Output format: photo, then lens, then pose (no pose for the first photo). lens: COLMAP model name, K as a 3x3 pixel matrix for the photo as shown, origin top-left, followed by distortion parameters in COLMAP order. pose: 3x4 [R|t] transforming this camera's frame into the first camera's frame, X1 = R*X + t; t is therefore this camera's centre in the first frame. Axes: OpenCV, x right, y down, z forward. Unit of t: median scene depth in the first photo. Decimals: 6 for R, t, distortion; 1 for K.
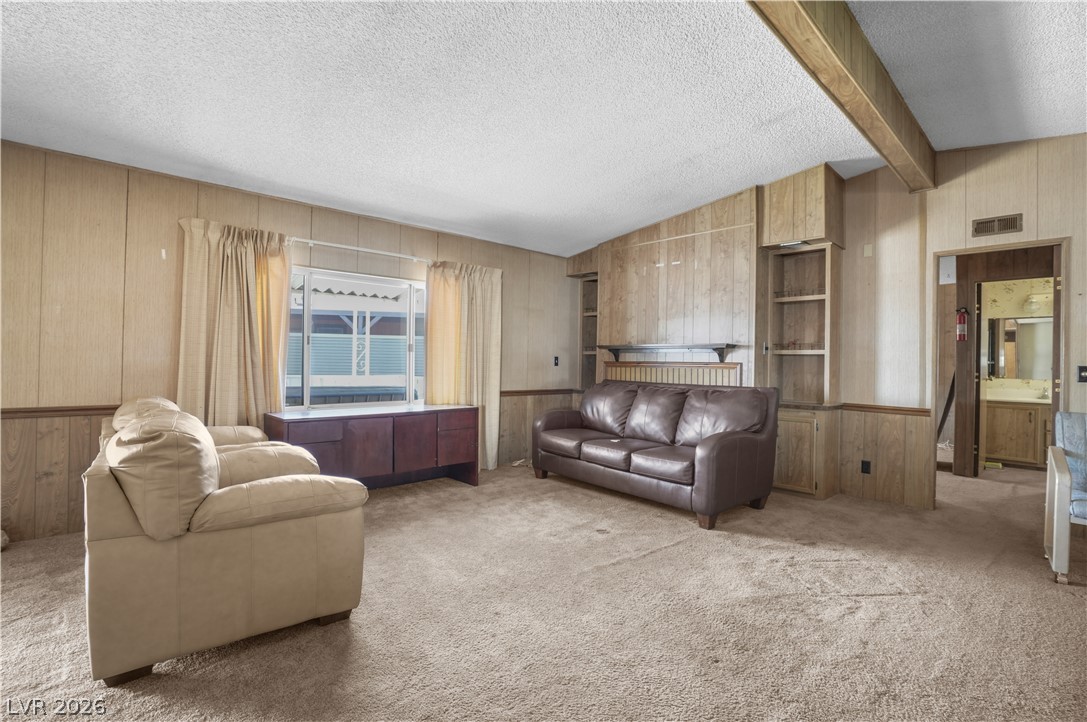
lens RADIAL K [[500.9, 0, 540.8], [0, 500.9, 358.1], [0, 0, 1]] dist [-0.060508, 0.024143]
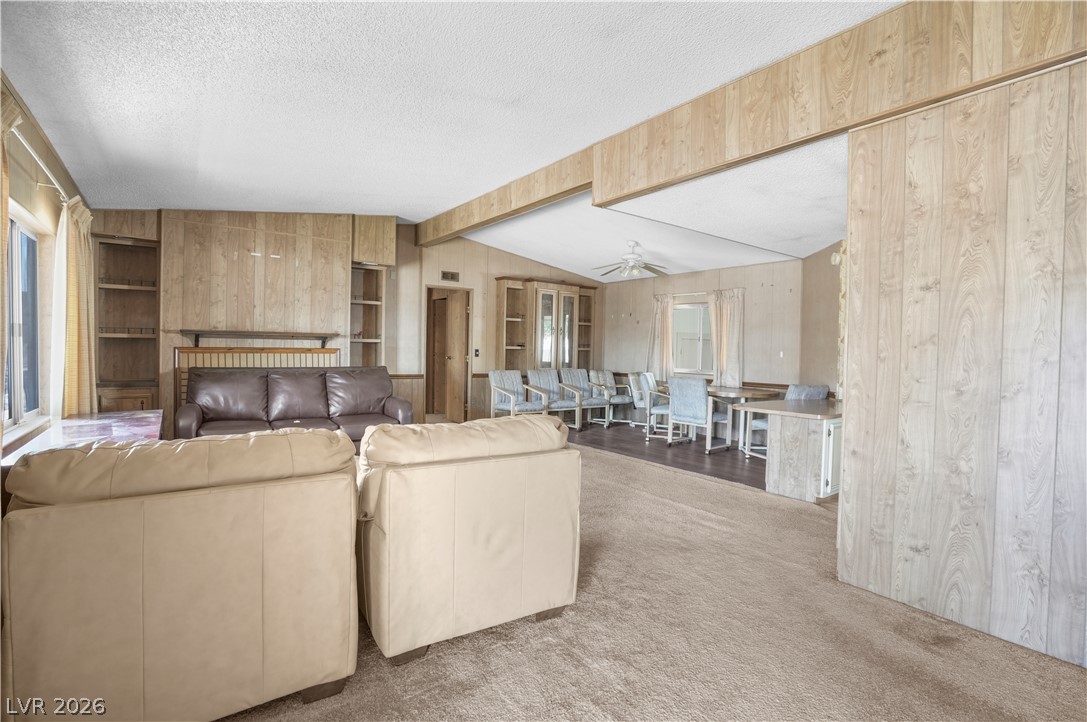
lens RADIAL K [[500.9, 0, 540.8], [0, 500.9, 358.1], [0, 0, 1]] dist [-0.060508, 0.024143]
pose [[0.118557, -0.030176, 0.992489, -0.774374], [-0.017842, 0.999312, 0.032515, -0.015783], [-0.992787, -0.021562, 0.117937, 0.311260]]
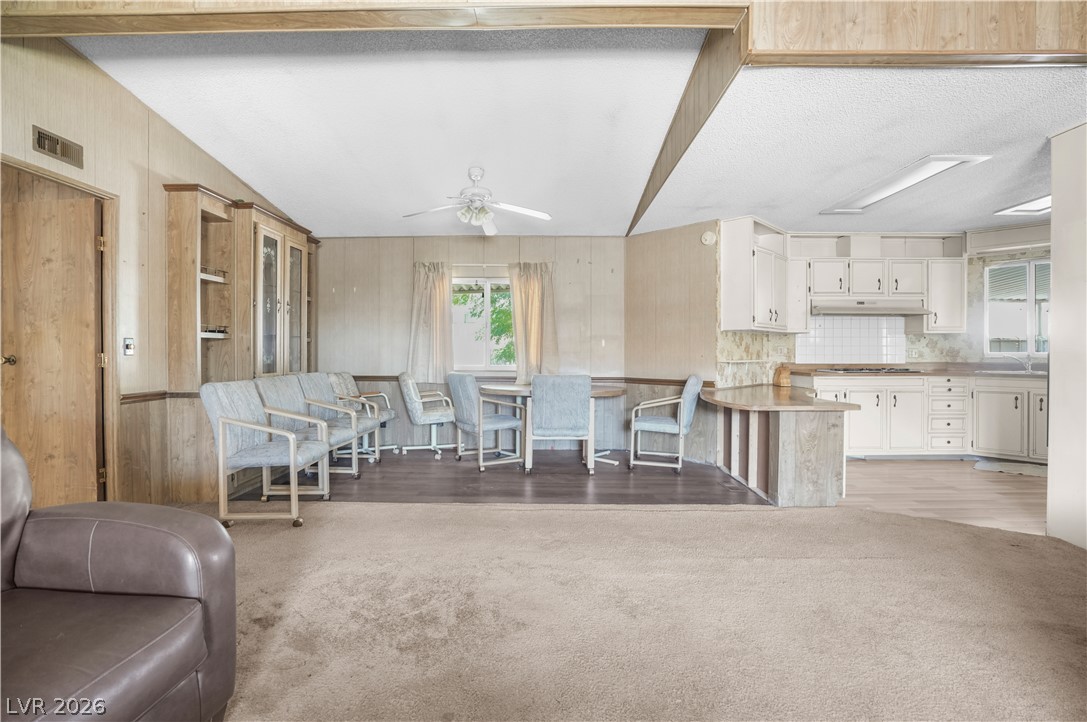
lens RADIAL K [[500.9, 0, 540.8], [0, 500.9, 358.1], [0, 0, 1]] dist [-0.060508, 0.024143]
pose [[-0.709102, -0.024938, 0.704664, -0.084070], [-0.012105, 0.999658, 0.023197, 0.016790], [-0.705002, 0.007919, -0.709162, 0.781700]]
